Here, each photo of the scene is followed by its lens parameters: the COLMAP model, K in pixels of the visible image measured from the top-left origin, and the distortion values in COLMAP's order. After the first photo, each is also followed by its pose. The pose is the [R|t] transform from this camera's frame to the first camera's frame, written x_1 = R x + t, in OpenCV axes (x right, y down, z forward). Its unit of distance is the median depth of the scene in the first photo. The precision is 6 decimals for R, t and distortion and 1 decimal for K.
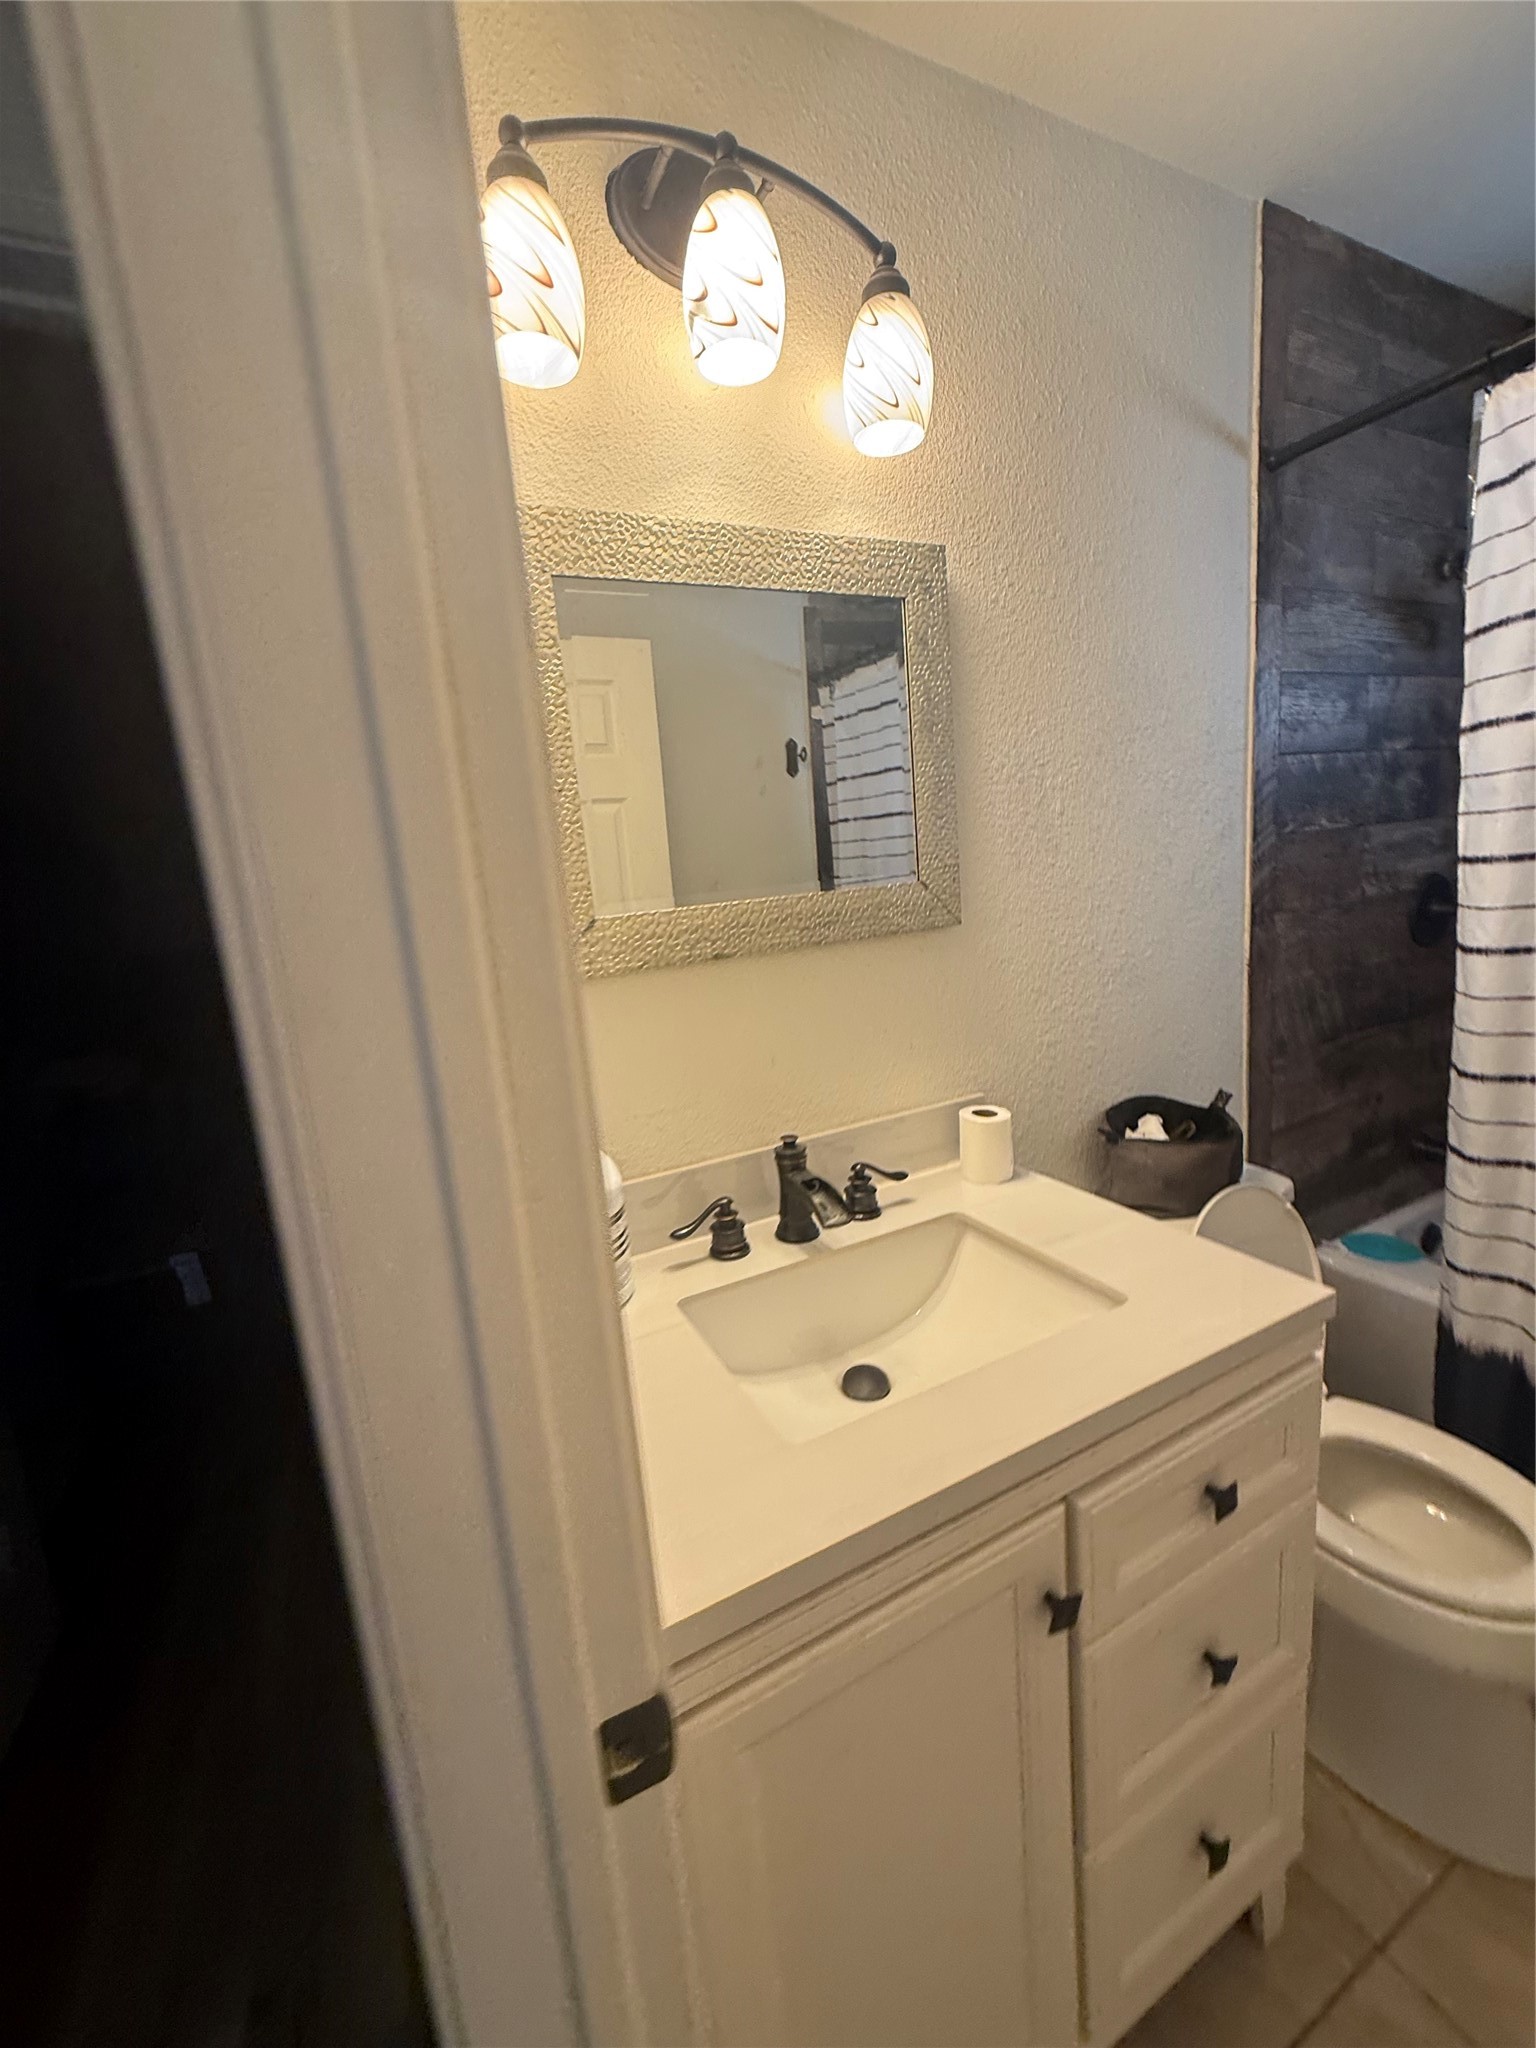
lens RADIAL K [[819.7, 0, 770.9], [0, 819.7, 1020.7], [0, 0, 1]] dist [-0.000355, 0.000031]
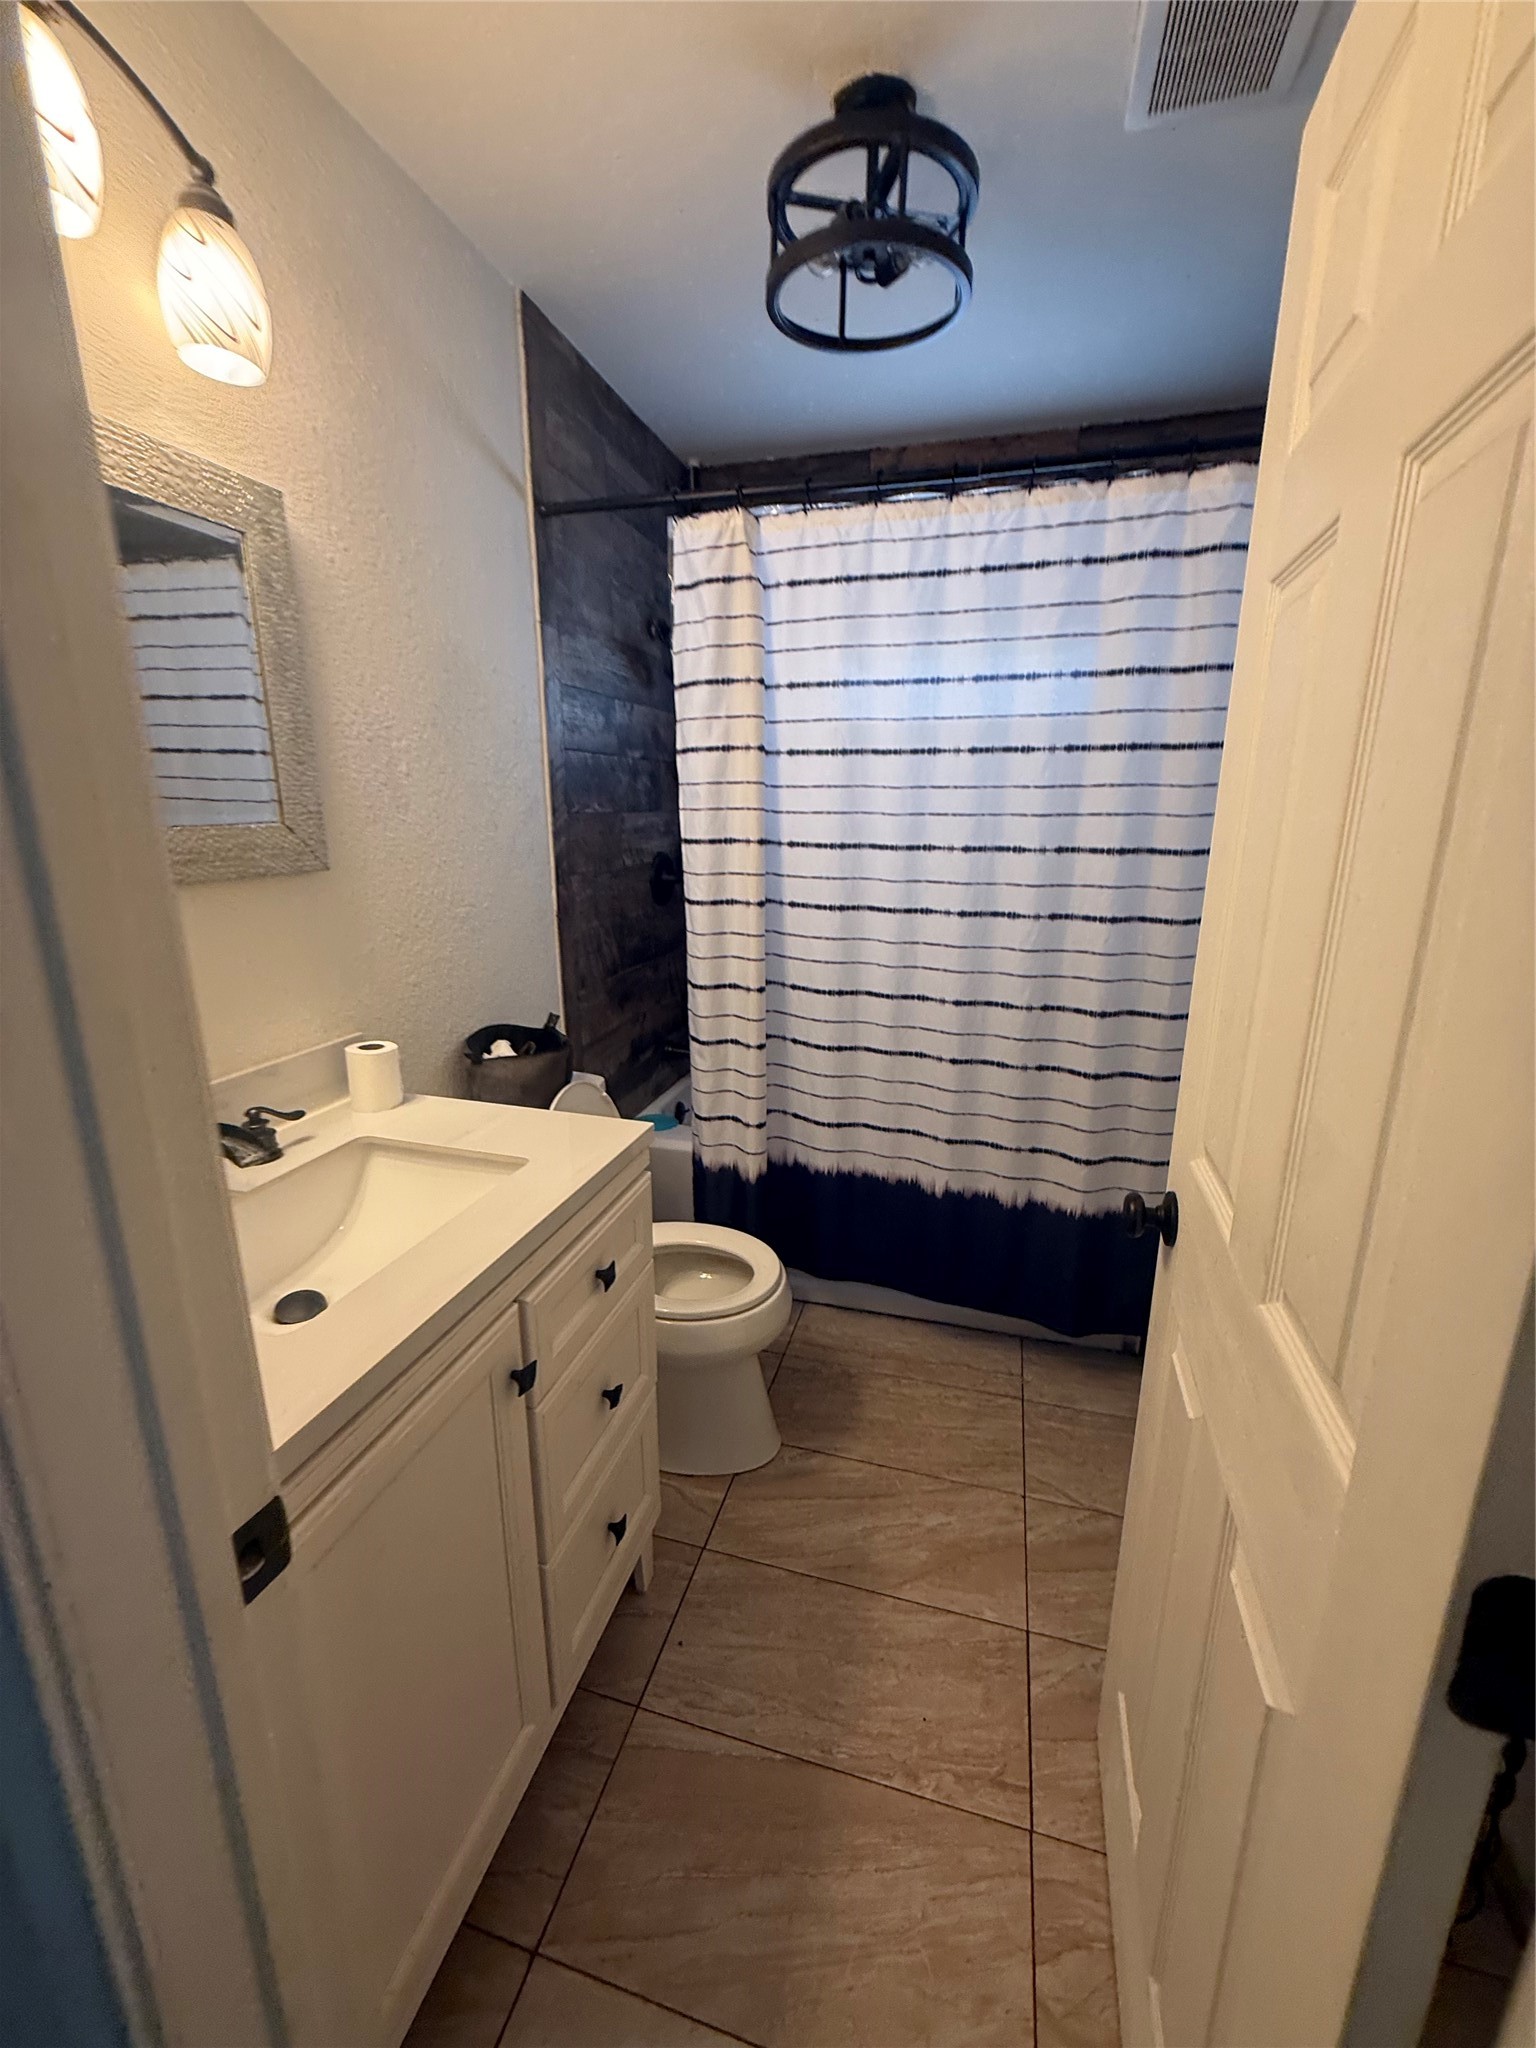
lens RADIAL K [[819.7, 0, 770.9], [0, 819.7, 1020.7], [0, 0, 1]] dist [-0.000355, 0.000031]
pose [[0.675466, -0.093346, 0.731459, -0.146118], [0.068625, 0.995608, 0.063684, 0.039005], [-0.734191, 0.007180, 0.678905, -0.103365]]
